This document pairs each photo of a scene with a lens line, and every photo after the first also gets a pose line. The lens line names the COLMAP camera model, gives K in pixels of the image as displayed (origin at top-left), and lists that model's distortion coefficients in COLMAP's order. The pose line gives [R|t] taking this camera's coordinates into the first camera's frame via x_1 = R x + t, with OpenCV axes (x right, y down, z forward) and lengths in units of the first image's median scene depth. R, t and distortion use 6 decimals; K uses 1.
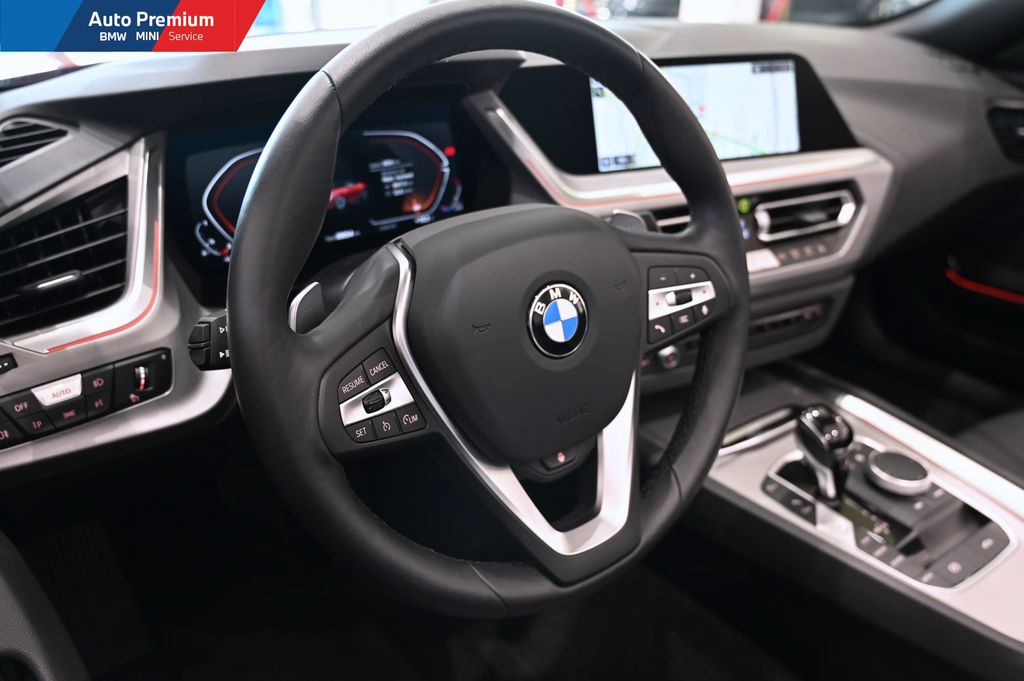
lens RADIAL K [[850.5, 0, 512.0], [0, 850.5, 340.5], [0, 0, 1]] dist [-0.003197, -0.002092]
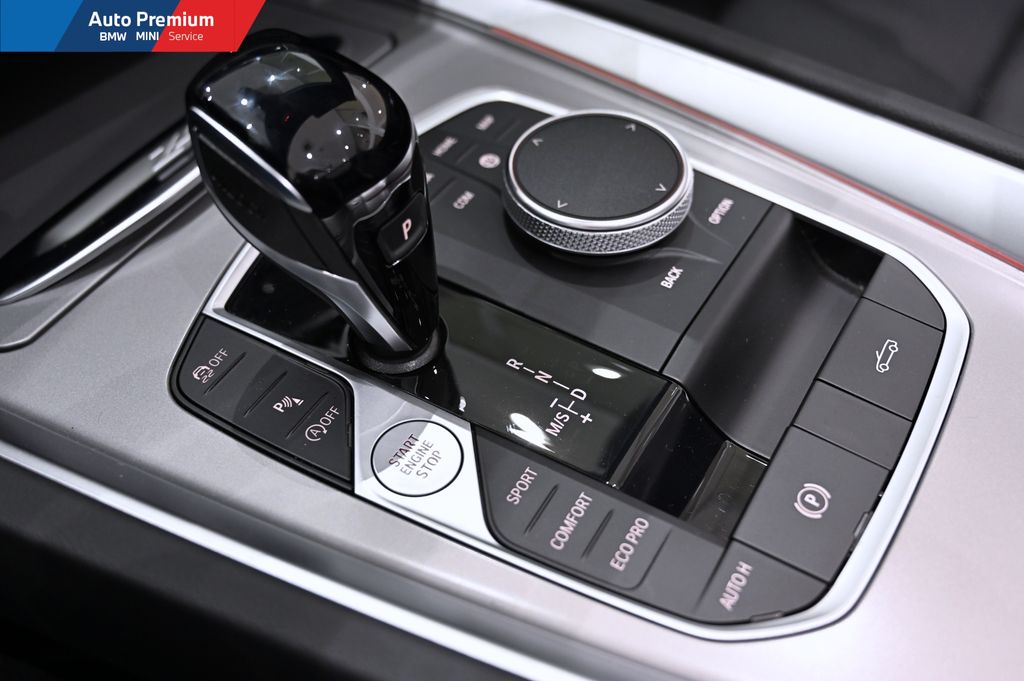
lens RADIAL K [[1022.4, 0, 512.0], [0, 1022.4, 340.5], [0, 0, 1]] dist [-0.002250, -0.002534]
pose [[0.928773, -0.320813, 0.185634, 0.414587], [0.237078, 0.899176, 0.367801, 0.073241], [-0.284913, -0.297594, 0.911188, 0.797201]]
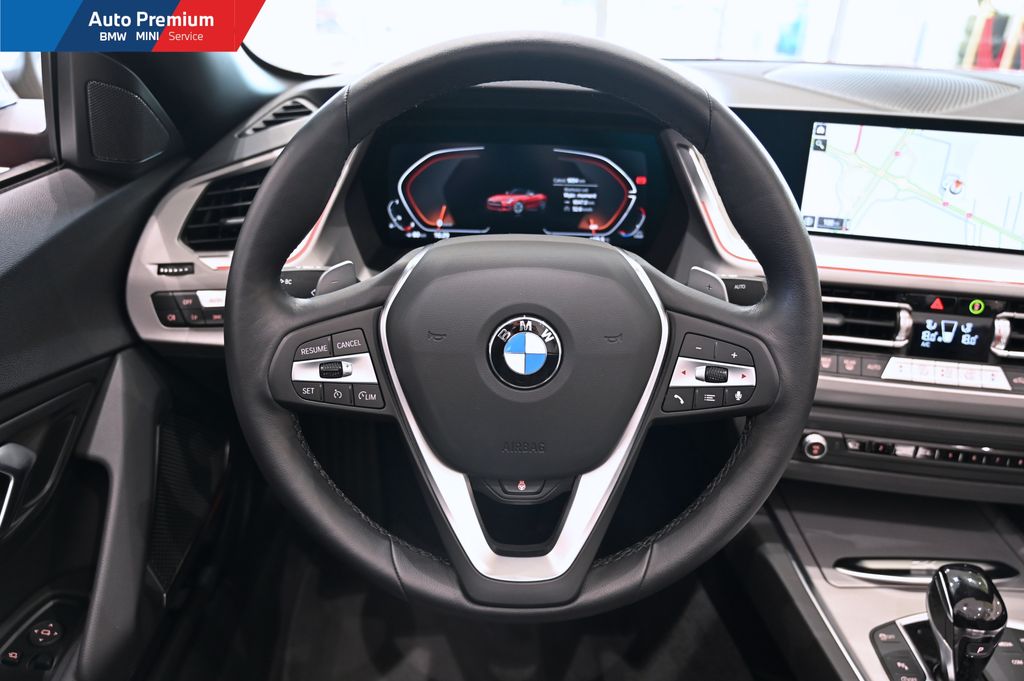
lens RADIAL K [[782.6, 0, 512.0], [0, 782.6, 340.5], [0, 0, 1]] dist [-0.003917, -0.006349]
pose [[0.801245, 0.274571, -0.531617, 0.413498], [-0.273215, 0.958349, 0.083185, -0.085728], [0.532315, 0.078594, 0.842890, 0.162550]]
